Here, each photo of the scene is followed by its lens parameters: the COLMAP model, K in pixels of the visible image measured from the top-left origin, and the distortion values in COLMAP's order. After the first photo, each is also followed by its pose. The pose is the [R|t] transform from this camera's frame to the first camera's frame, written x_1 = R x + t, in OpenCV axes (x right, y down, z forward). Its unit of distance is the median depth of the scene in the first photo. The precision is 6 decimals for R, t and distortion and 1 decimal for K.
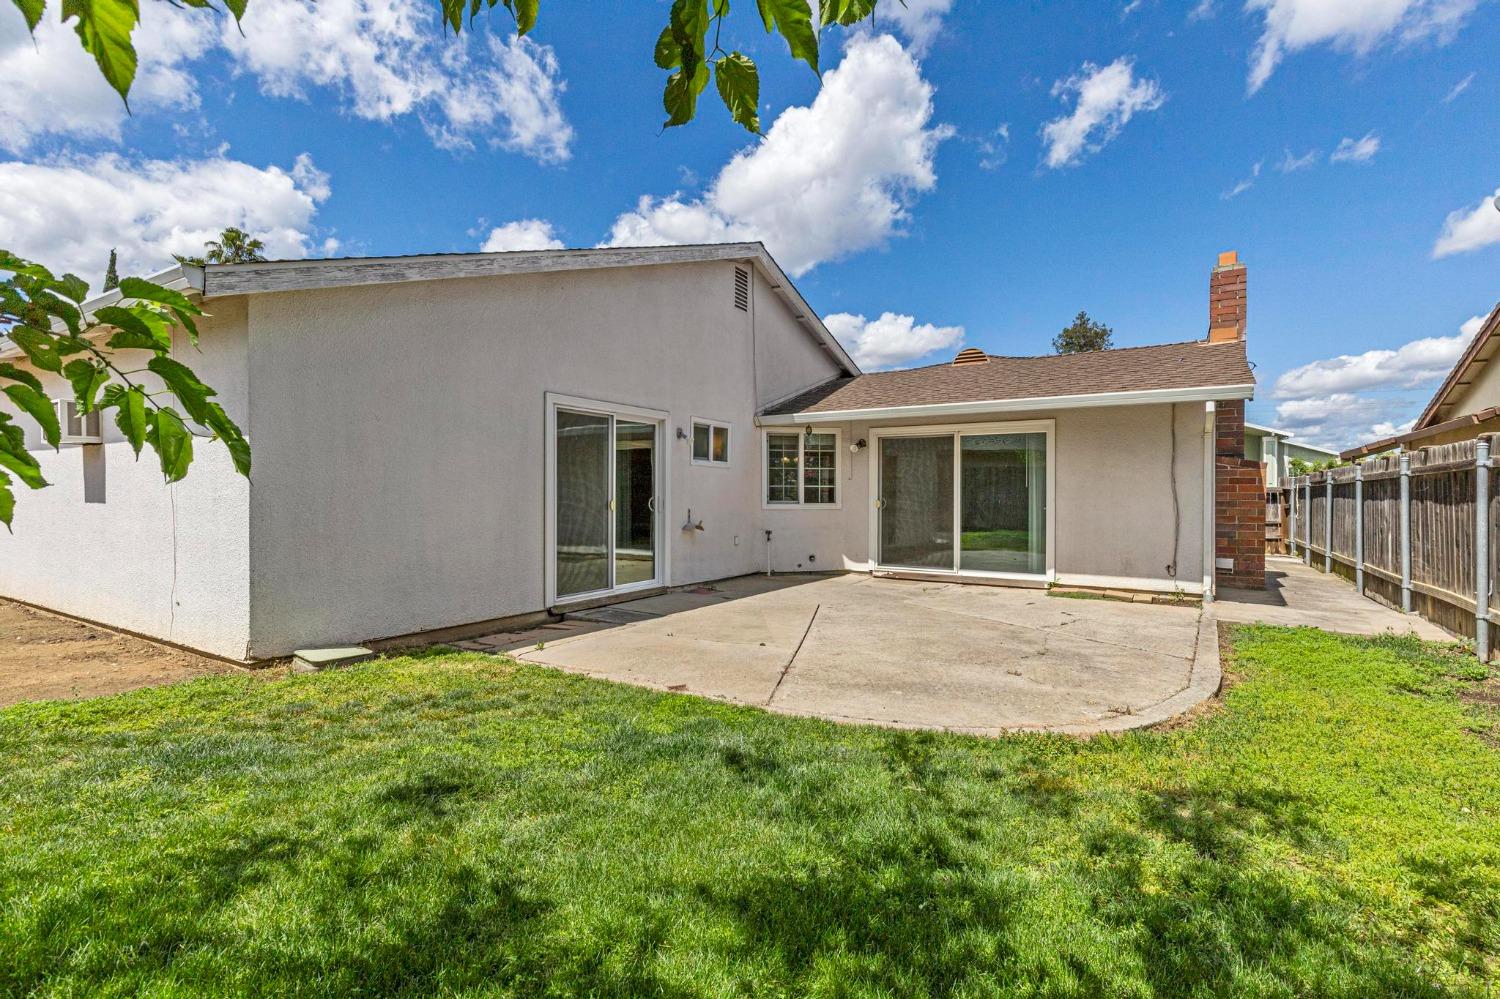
lens RADIAL K [[685.1, 0, 734.4], [0, 685.1, 492.9], [0, 0, 1]] dist [0.008917, -0.001242]
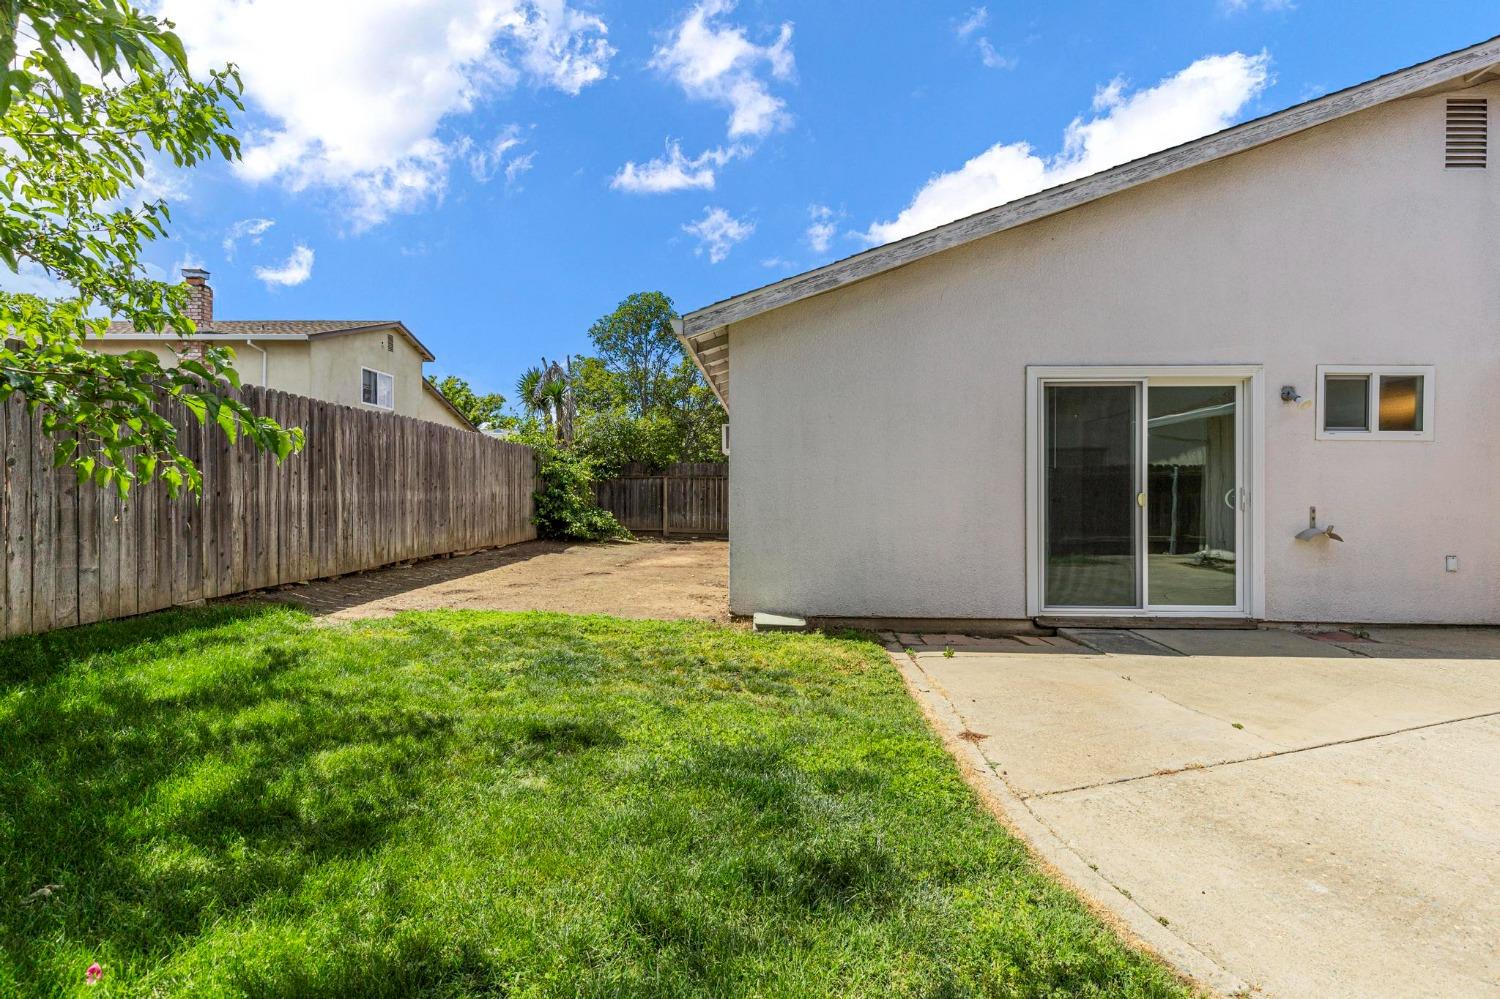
lens RADIAL K [[685.1, 0, 769.5], [0, 685.1, 490.3], [0, 0, 1]] dist [0.008917, -0.001242]
pose [[0.519981, -0.006604, -0.854152, 0.237762], [0.001034, 0.999974, -0.007102, 0.011962], [0.854177, 0.002810, 0.519974, 0.223164]]
